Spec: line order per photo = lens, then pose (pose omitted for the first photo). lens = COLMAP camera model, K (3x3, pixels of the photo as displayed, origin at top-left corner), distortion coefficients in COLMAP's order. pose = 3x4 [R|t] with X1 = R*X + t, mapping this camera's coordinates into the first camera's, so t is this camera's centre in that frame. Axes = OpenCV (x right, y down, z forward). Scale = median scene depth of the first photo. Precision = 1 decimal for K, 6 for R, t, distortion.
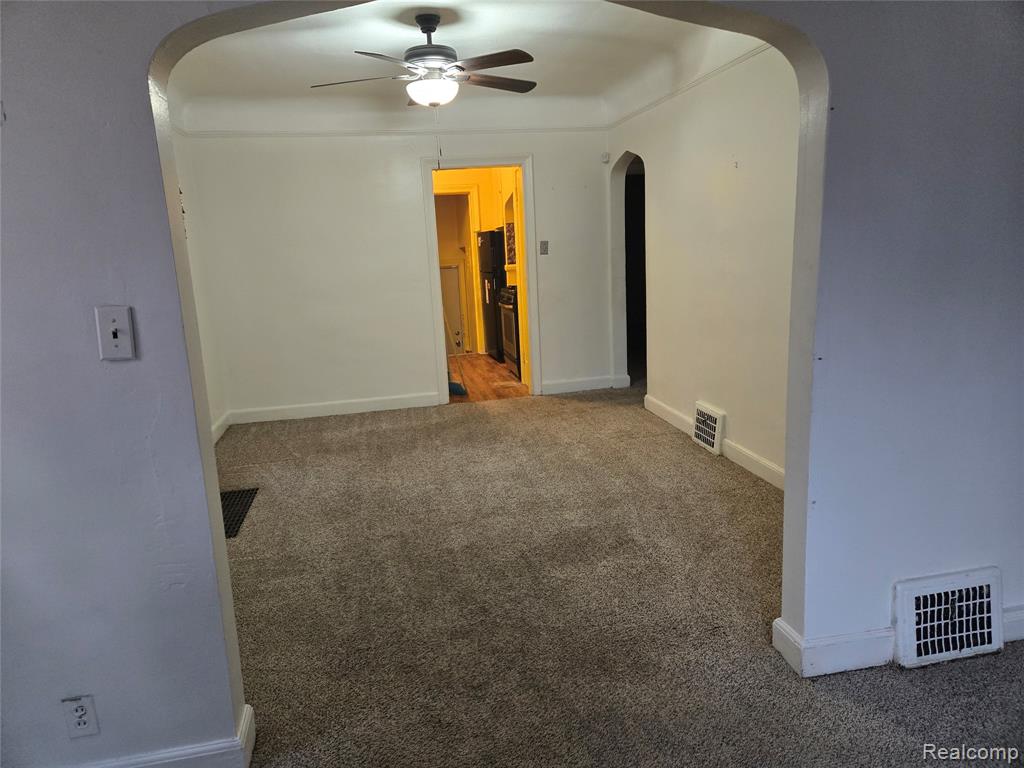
lens RADIAL K [[680.0, 0, 511.2], [0, 680.0, 386.3], [0, 0, 1]] dist [0.077564, -0.061657]
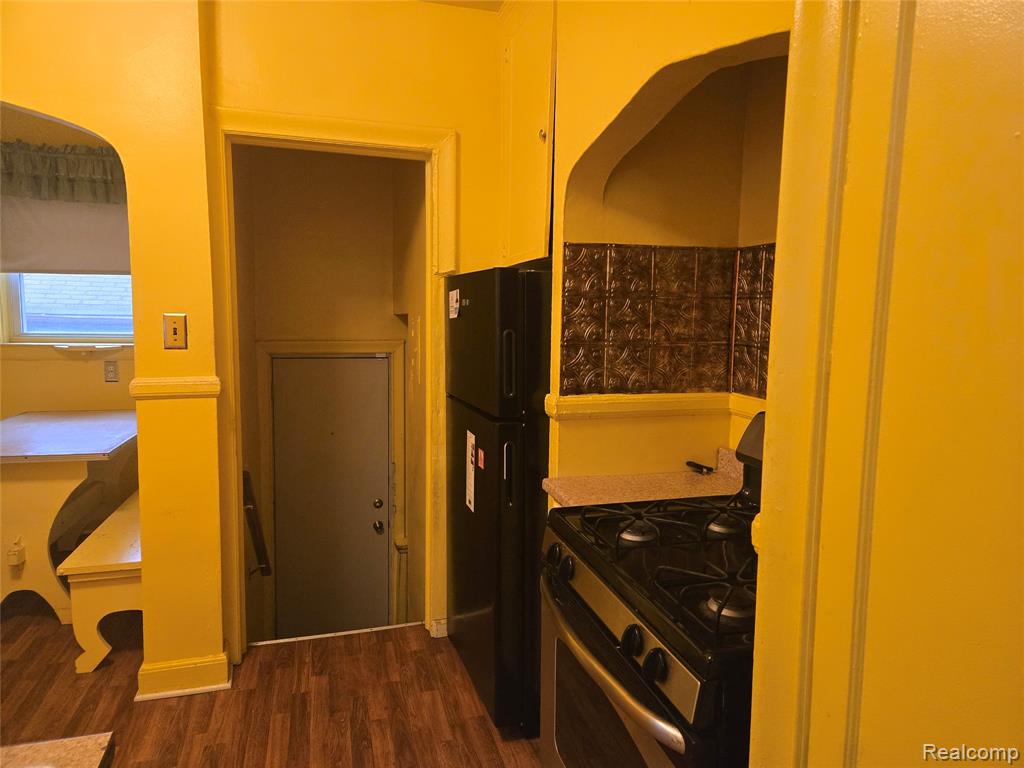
lens RADIAL K [[680.0, 0, 512.3], [0, 680.0, 382.0], [0, 0, 1]] dist [0.077564, -0.061657]
pose [[0.994921, 0.053879, 0.085026, -0.043138], [-0.045298, 0.993975, -0.099811, -0.143506], [-0.089892, 0.095453, 0.991367, 0.676856]]
